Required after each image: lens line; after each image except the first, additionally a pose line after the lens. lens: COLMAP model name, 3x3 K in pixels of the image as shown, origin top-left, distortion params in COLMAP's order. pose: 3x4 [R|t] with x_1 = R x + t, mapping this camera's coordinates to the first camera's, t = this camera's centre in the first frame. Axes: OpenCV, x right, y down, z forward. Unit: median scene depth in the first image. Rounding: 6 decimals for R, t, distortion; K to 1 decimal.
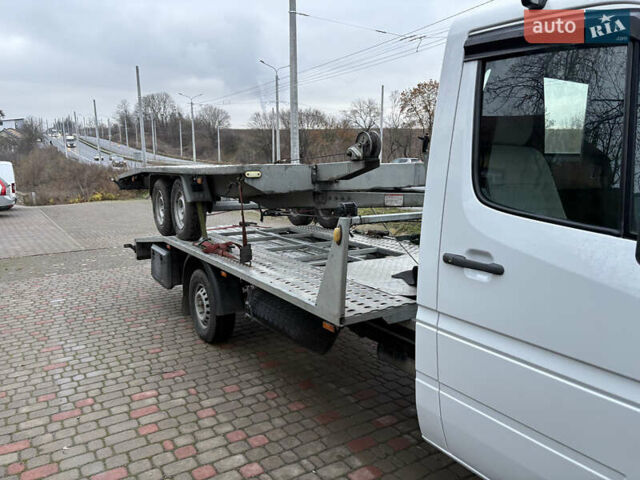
lens RADIAL K [[485.1, 0, 318.1], [0, 485.1, 244.7], [0, 0, 1]] dist [0.043694, -0.042628]
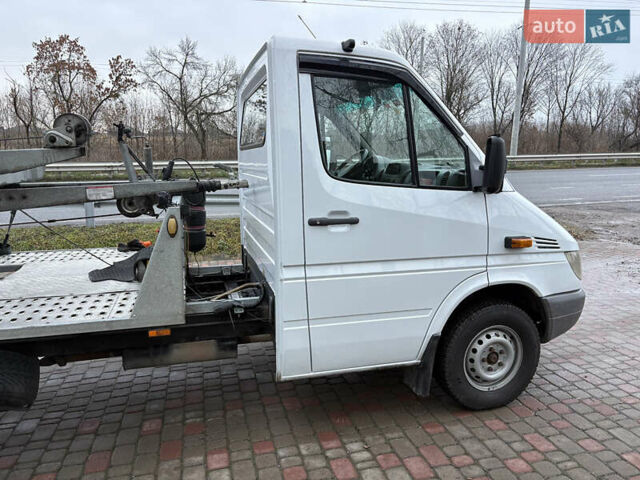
lens RADIAL K [[485.1, 0, 327.0], [0, 485.1, 241.8], [0, 0, 1]] dist [0.043694, -0.042628]
pose [[0.301861, -0.161629, 0.939551, -0.359328], [0.165490, 0.979446, 0.115323, -0.023933], [-0.938879, 0.120675, 0.322404, 0.204982]]
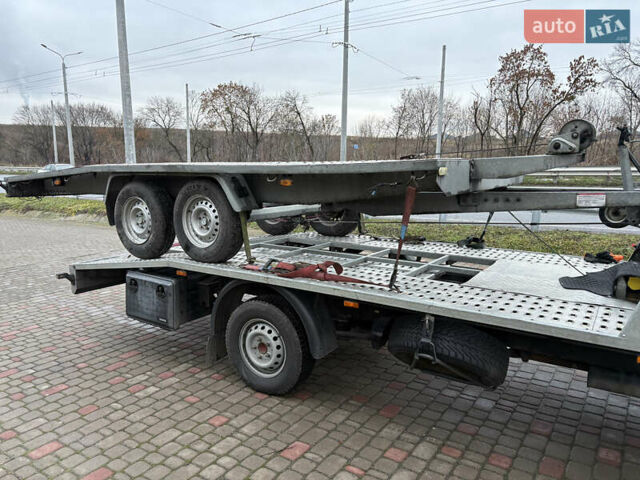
lens RADIAL K [[485.1, 0, 316.9], [0, 485.1, 249.1], [0, 0, 1]] dist [0.043694, -0.042628]
pose [[0.917887, -0.064789, 0.391517, -0.397868], [0.063076, 0.997860, 0.017250, -0.031411], [-0.391796, 0.008862, 0.920009, 0.242037]]
